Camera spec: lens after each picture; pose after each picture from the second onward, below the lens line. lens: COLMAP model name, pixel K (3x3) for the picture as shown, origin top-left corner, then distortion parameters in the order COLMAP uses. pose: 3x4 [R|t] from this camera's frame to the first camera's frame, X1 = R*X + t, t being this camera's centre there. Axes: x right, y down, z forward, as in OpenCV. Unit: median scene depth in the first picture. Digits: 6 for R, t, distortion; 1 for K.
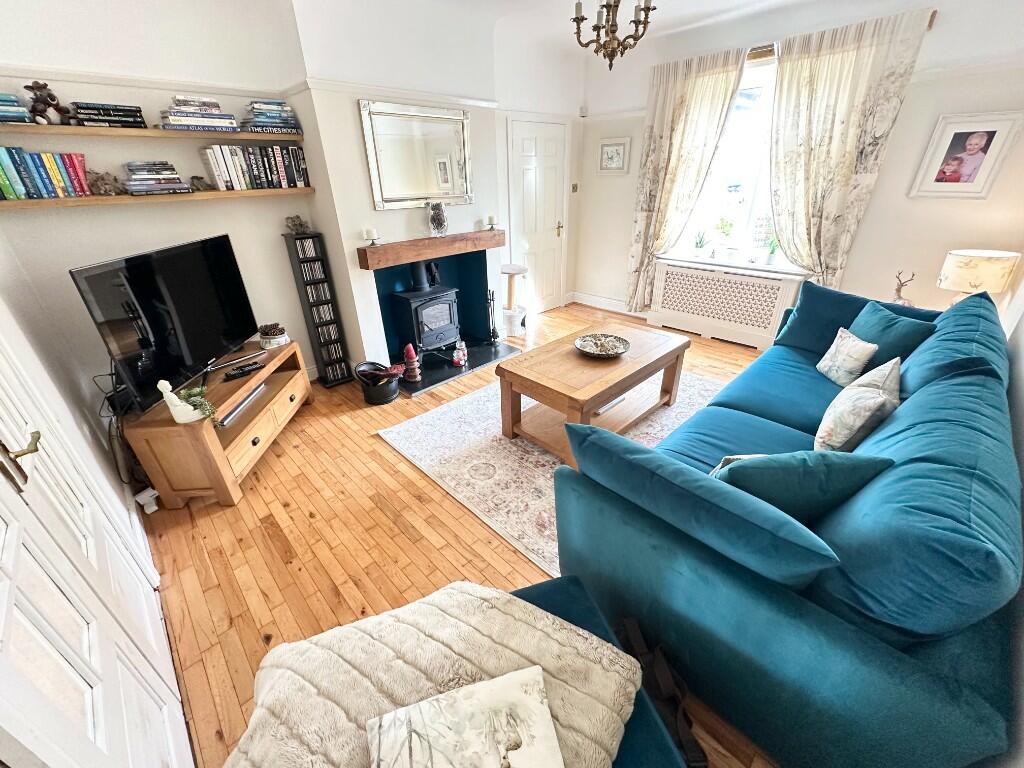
lens RADIAL K [[408.3, 0, 511.8], [0, 408.3, 383.4], [0, 0, 1]] dist [-0.002095, 0.000037]
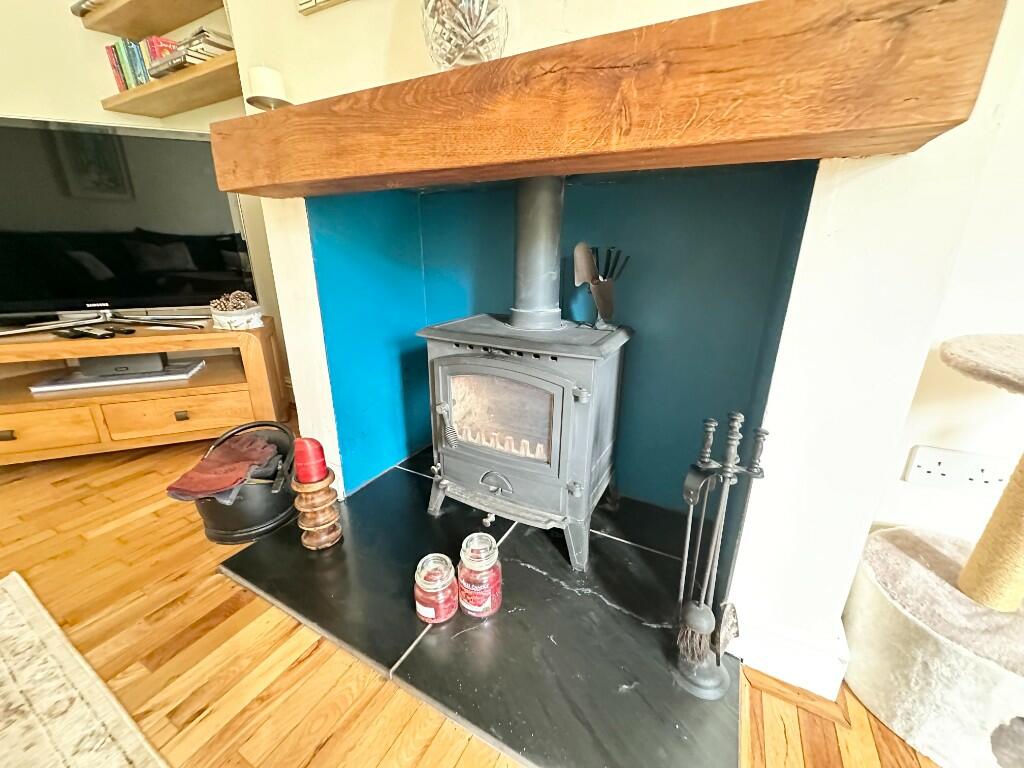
lens RADIAL K [[408.3, 0, 511.0], [0, 408.3, 385.0], [0, 0, 1]] dist [-0.002095, 0.000037]
pose [[0.293645, 0.315846, -0.902227, 0.084406], [-0.455110, 0.876195, 0.158609, -0.275976], [0.840623, 0.364038, 0.401035, 1.039738]]
